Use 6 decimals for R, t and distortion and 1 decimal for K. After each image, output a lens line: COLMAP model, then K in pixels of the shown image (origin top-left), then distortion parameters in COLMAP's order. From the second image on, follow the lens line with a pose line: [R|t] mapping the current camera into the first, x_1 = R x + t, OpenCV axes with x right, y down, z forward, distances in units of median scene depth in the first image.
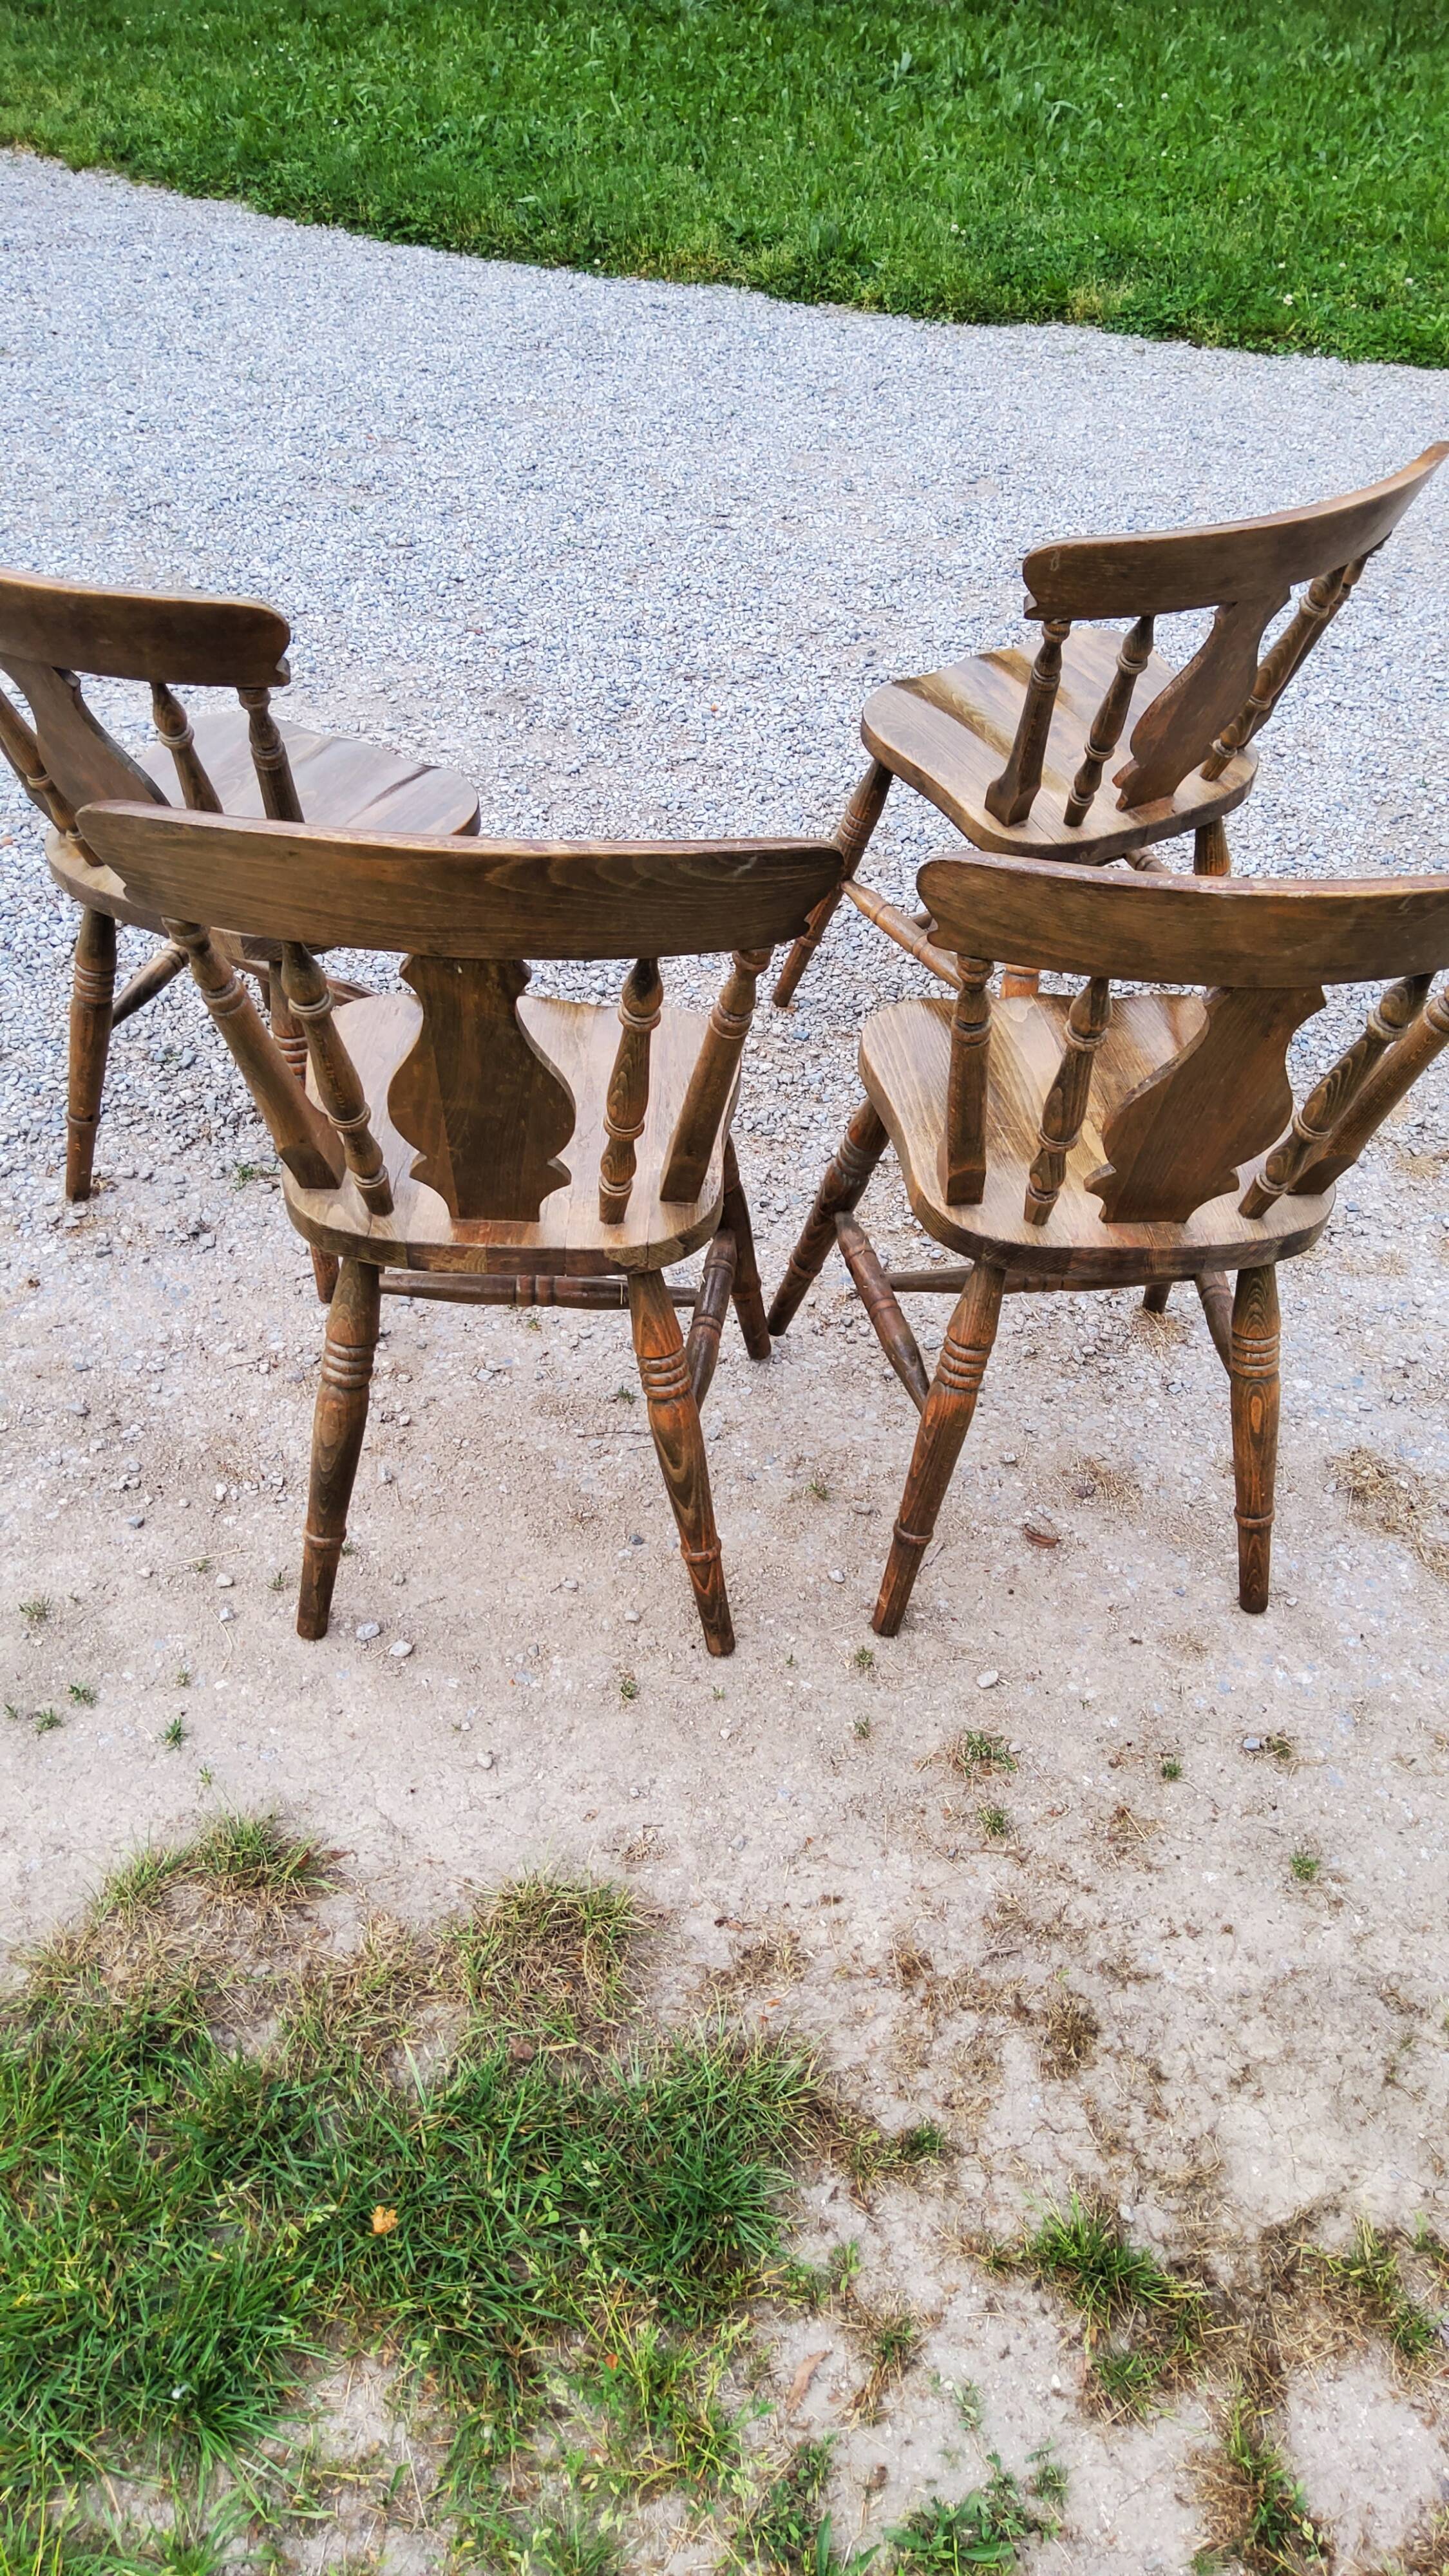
lens RADIAL K [[1945.3, 0, 737.6], [0, 1945.3, 1265.8], [0, 0, 1]] dist [0.065359, -0.114139]
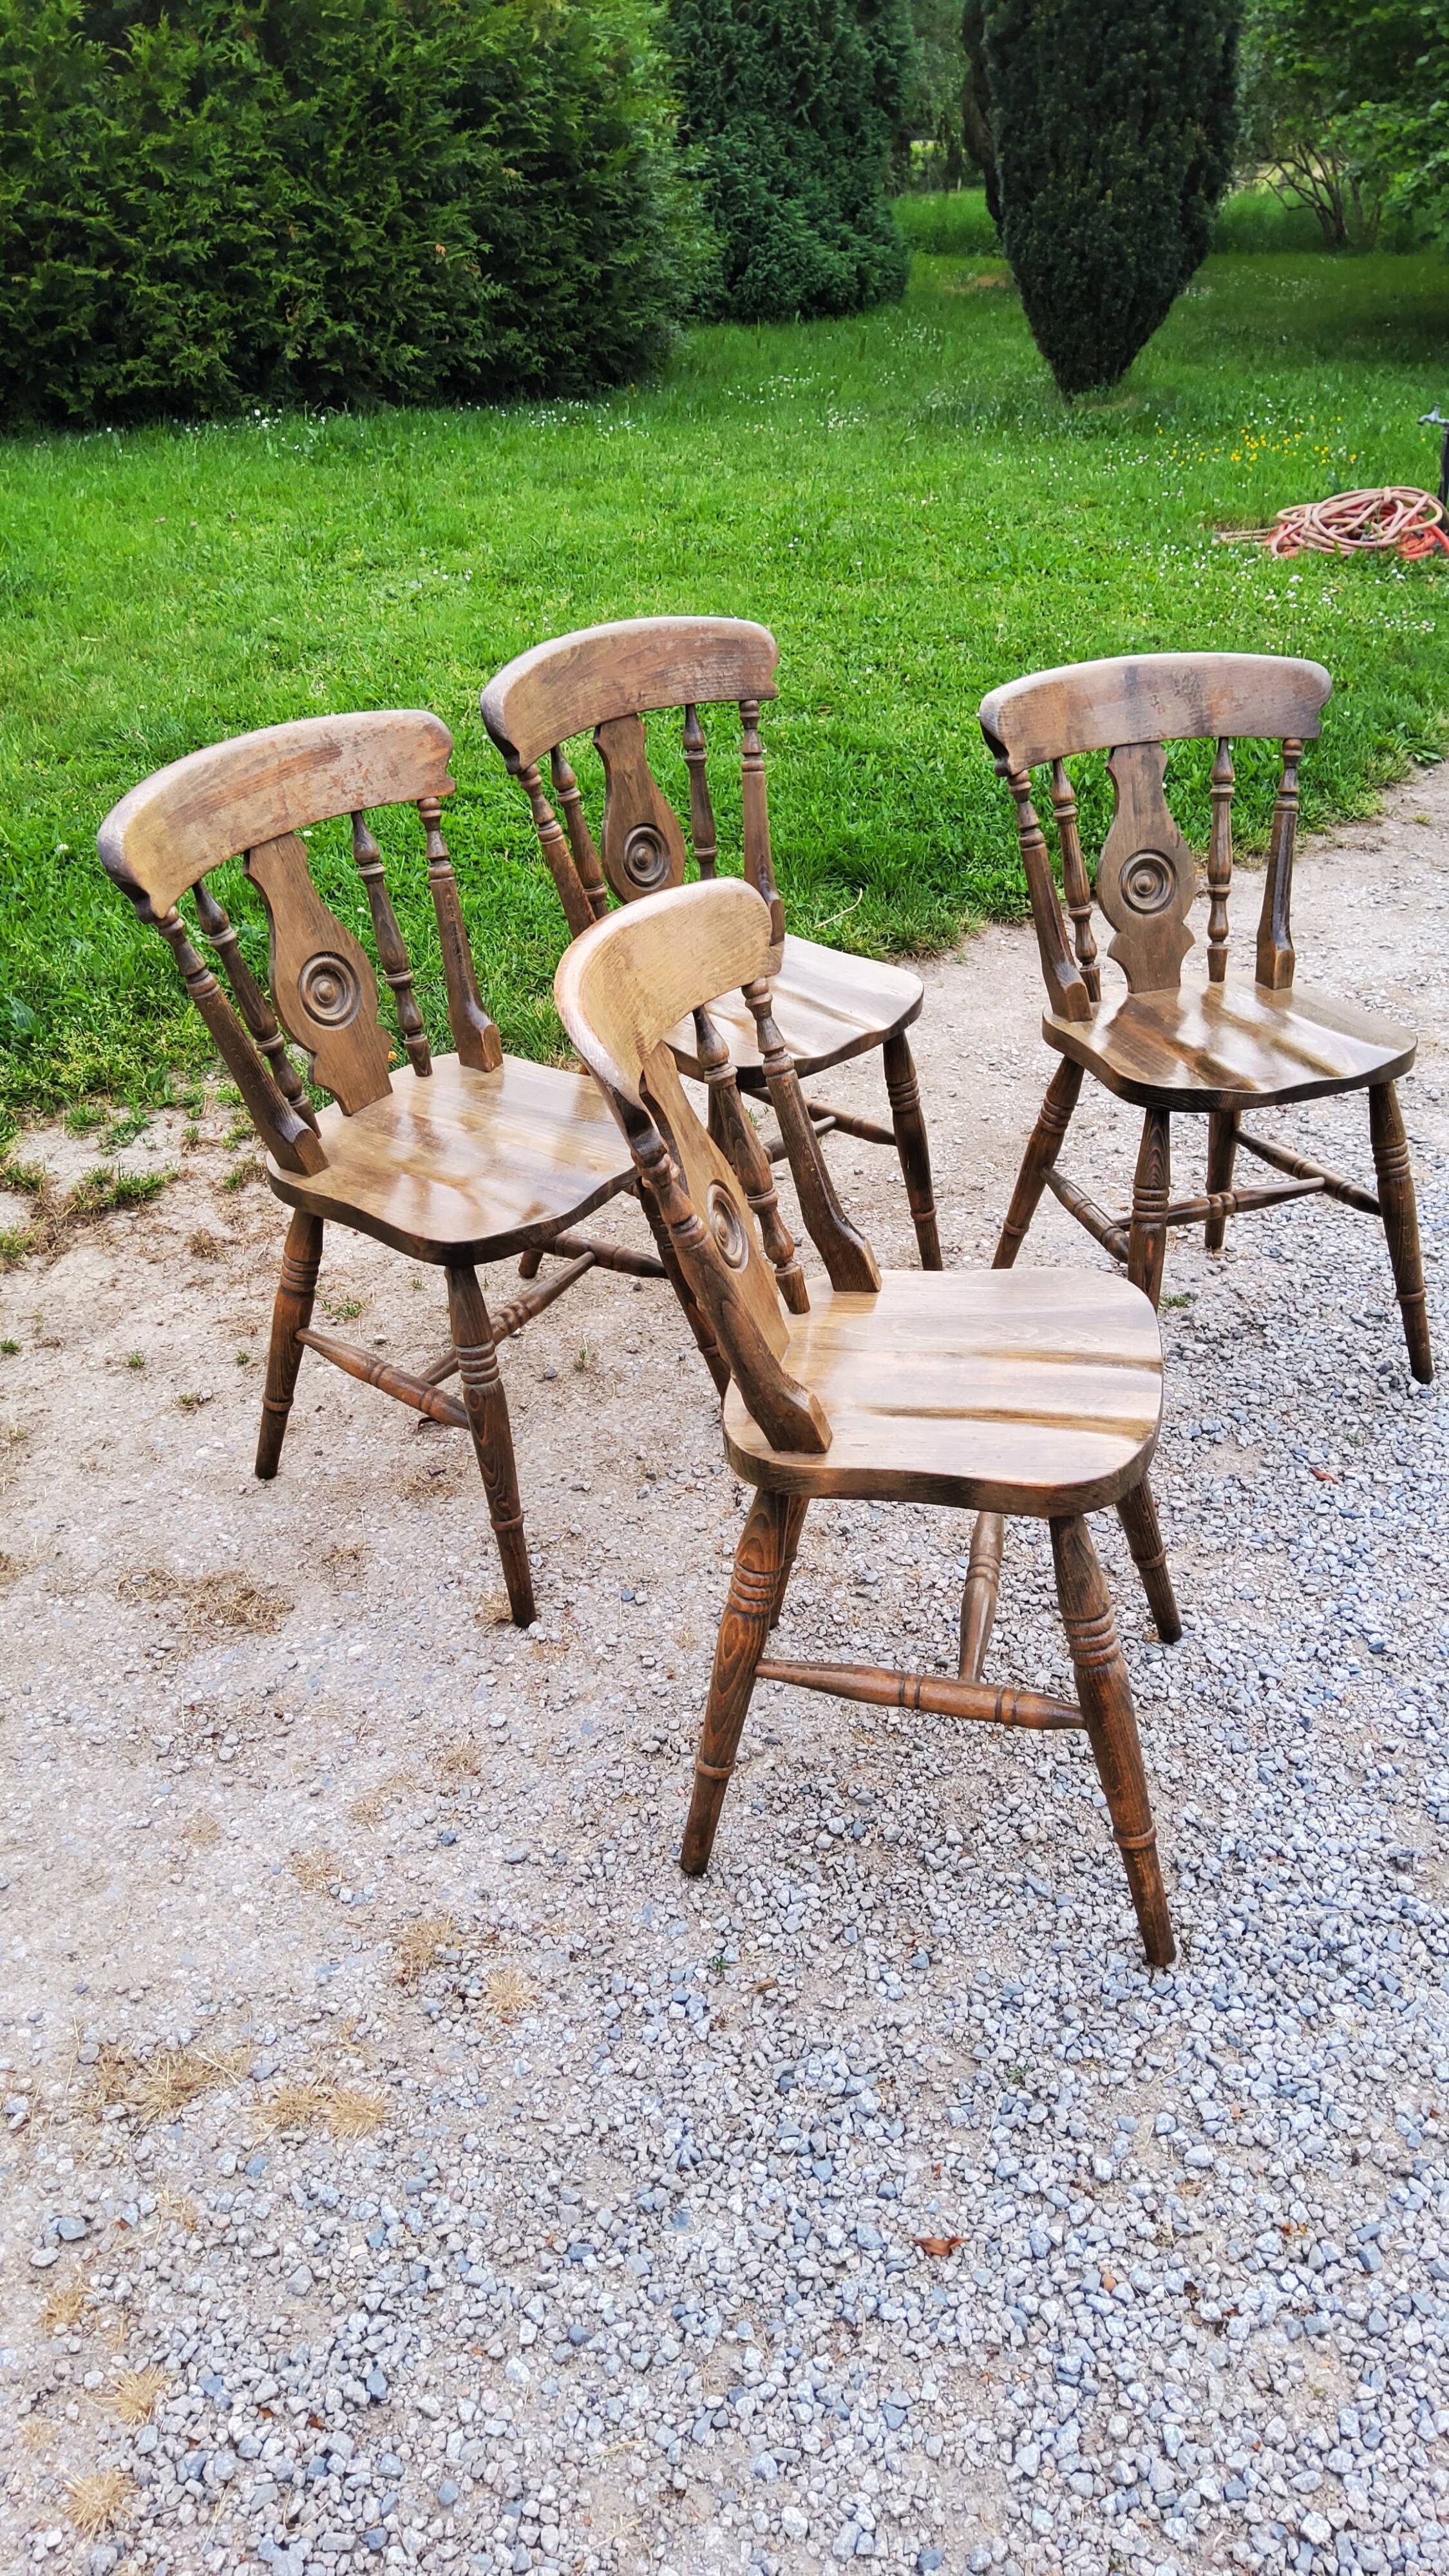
lens RADIAL K [[1945.3, 0, 734.0], [0, 1945.3, 1266.0], [0, 0, 1]] dist [0.065359, -0.114139]
pose [[-0.661743, 0.346771, -0.664715, 1.030752], [-0.509863, 0.441869, 0.738100, -1.164425], [0.549668, 0.827346, -0.115598, 1.457205]]
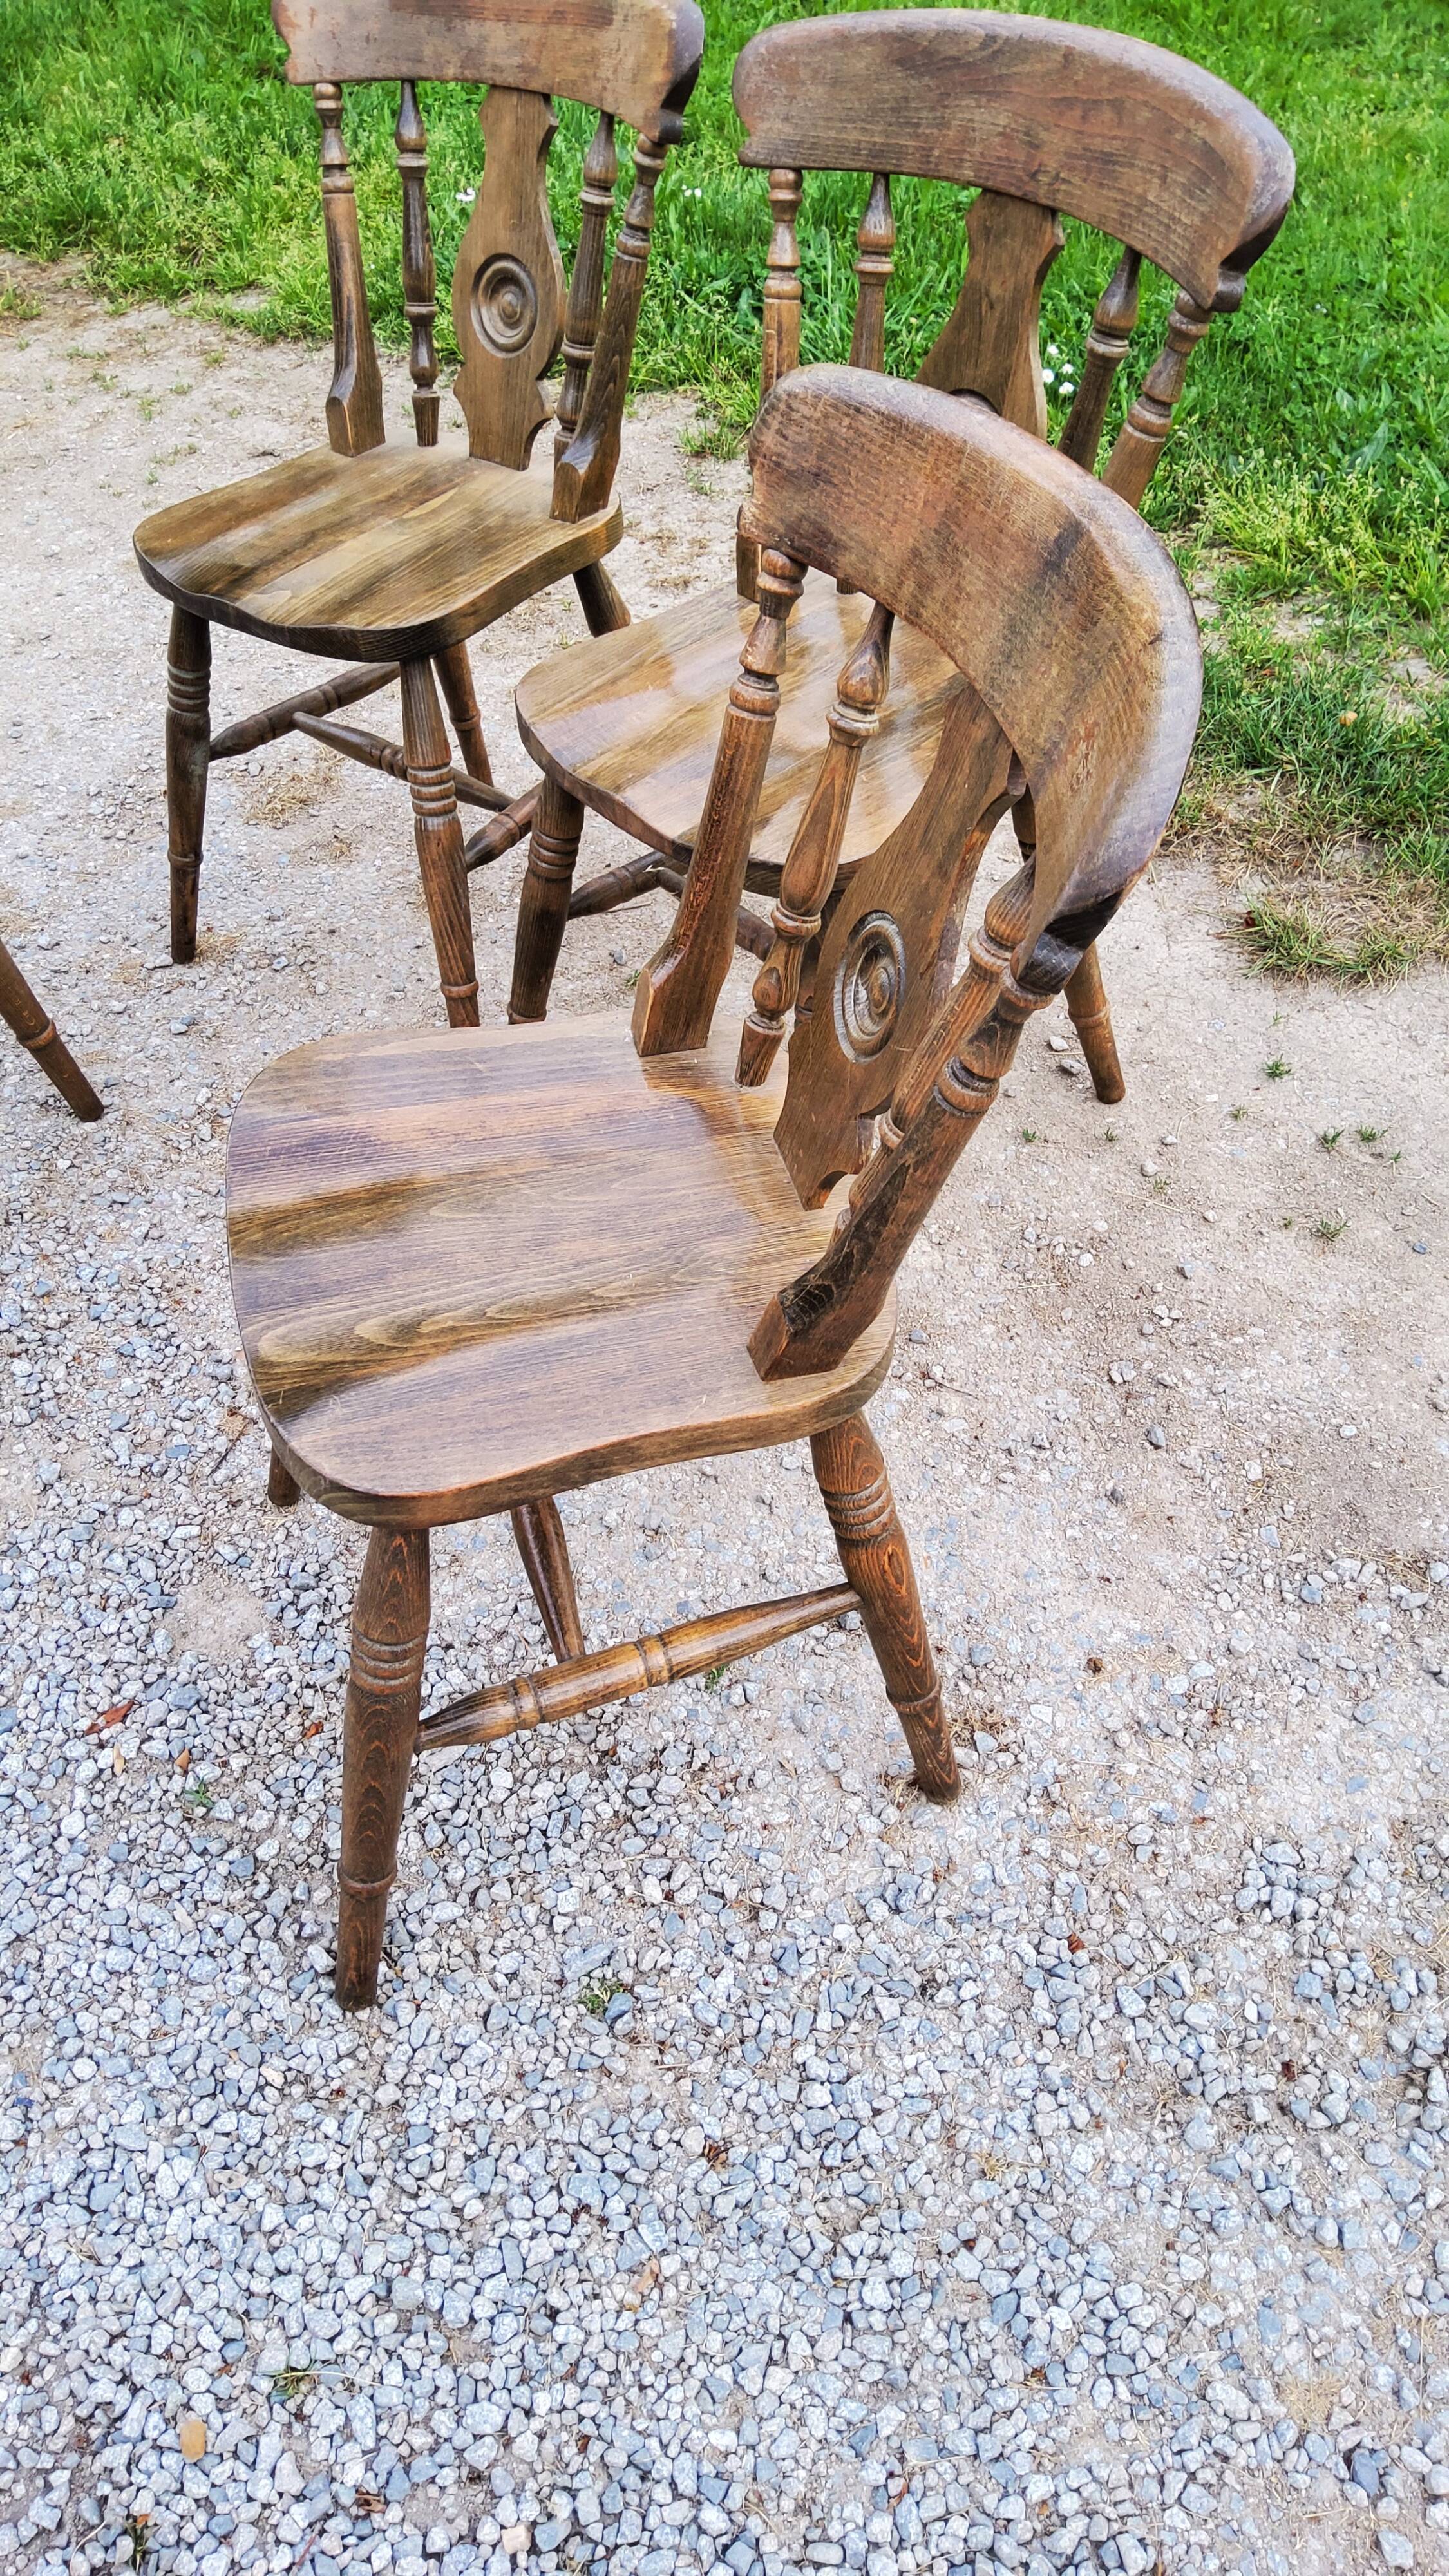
lens RADIAL K [[1945.3, 0, 740.2], [0, 1945.3, 1277.8], [0, 0, 1]] dist [0.065359, -0.114139]
pose [[-0.682339, -0.531218, 0.502216, -0.753484], [0.487613, 0.181112, 0.854068, -0.890510], [-0.544654, 0.827651, 0.135449, 1.215592]]
